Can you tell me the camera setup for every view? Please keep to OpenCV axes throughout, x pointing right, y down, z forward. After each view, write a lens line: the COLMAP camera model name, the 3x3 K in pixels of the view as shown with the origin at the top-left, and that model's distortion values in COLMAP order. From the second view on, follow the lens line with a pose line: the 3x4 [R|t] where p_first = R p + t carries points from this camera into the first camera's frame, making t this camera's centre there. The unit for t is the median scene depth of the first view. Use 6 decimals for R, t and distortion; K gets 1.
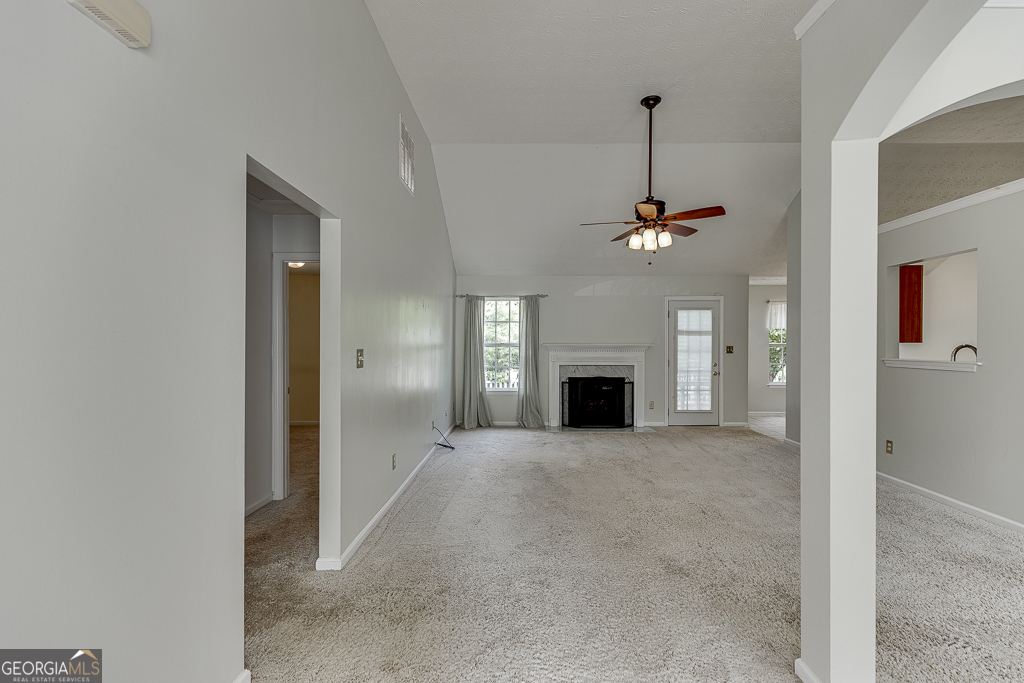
lens RADIAL K [[457.6, 0, 516.9], [0, 457.6, 350.4], [0, 0, 1]] dist [0.004428, -0.000346]
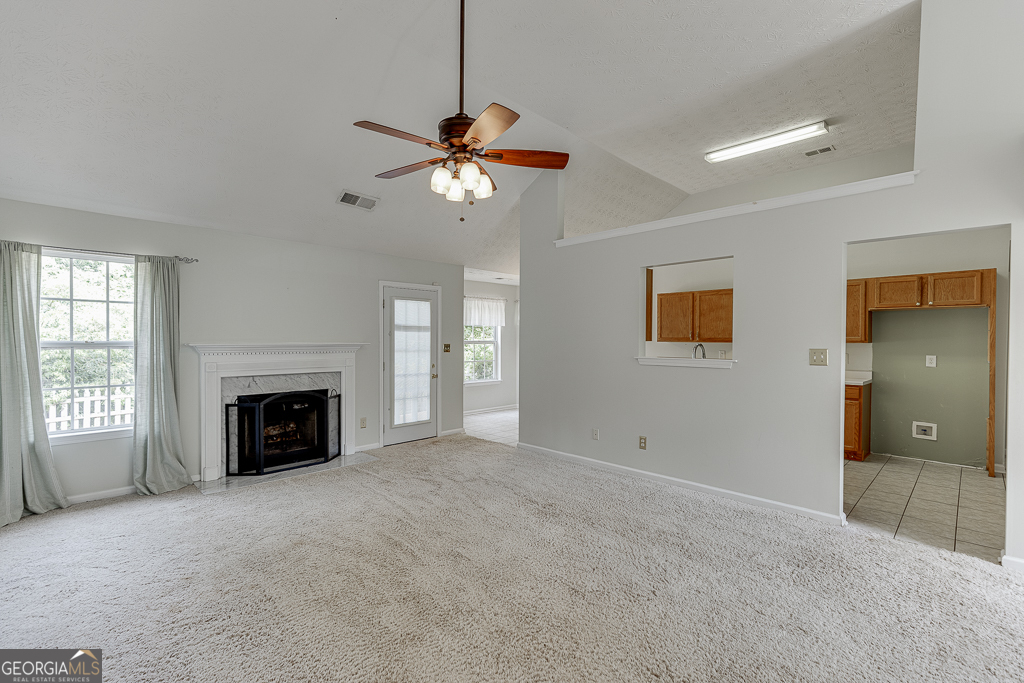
lens RADIAL K [[457.6, 0, 520.1], [0, 457.6, 344.4], [0, 0, 1]] dist [0.004428, -0.000346]
pose [[0.694887, -0.007780, 0.719077, -0.068801], [0.009937, 0.999950, 0.001217, -0.008291], [-0.719050, 0.006300, 0.694930, 0.290785]]
